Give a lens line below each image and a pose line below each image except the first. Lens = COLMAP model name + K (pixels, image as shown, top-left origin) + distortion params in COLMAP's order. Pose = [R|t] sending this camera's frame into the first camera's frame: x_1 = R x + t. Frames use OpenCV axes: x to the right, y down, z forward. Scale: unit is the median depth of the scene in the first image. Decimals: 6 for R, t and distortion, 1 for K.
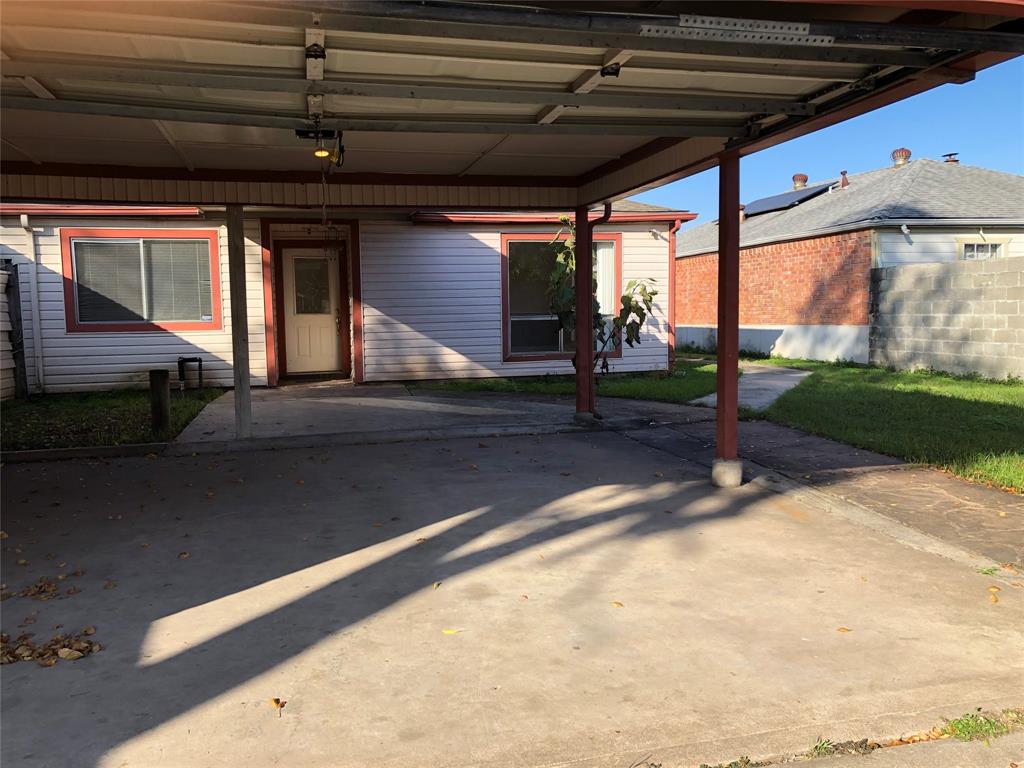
lens RADIAL K [[849.7, 0, 515.9], [0, 849.7, 389.4], [0, 0, 1]] dist [0.001959, 0.000125]
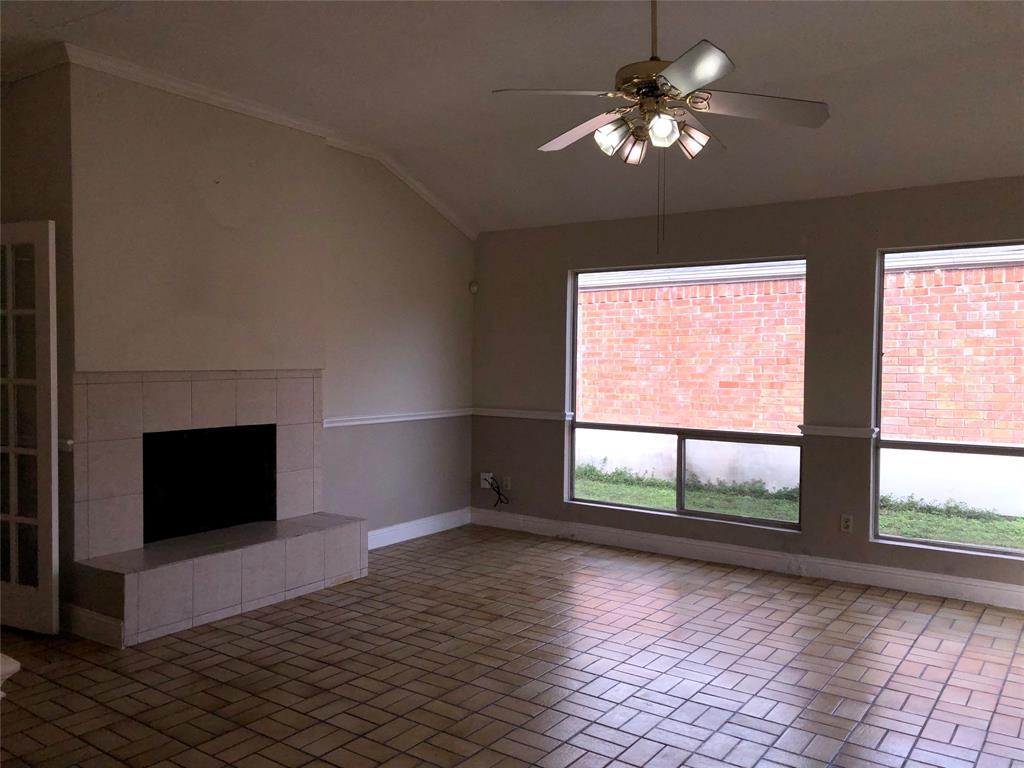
lens RADIAL K [[822.5, 0, 511.6], [0, 822.5, 360.0], [0, 0, 1]] dist [-0.011454, -0.003775]
pose [[0.758825, 0.029502, 0.650626, -0.174206], [0.036382, 0.995494, -0.087572, -0.090617], [-0.650278, 0.090123, 0.754332, 0.819240]]
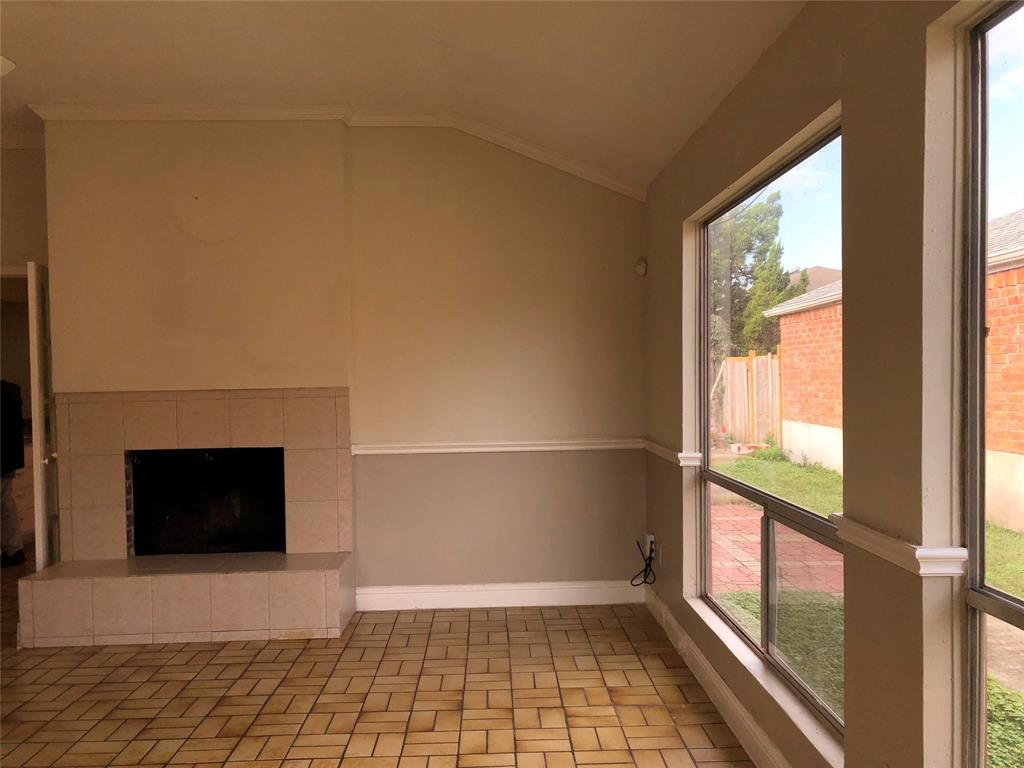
lens RADIAL K [[831.3, 0, 516.3], [0, 831.3, 376.2], [0, 0, 1]] dist [0.019058, 0.001061]
pose [[0.976731, 0.009478, -0.214257, 0.074375], [-0.028540, 0.995882, -0.086048, -0.098320], [0.212559, 0.090161, 0.972980, 0.844927]]
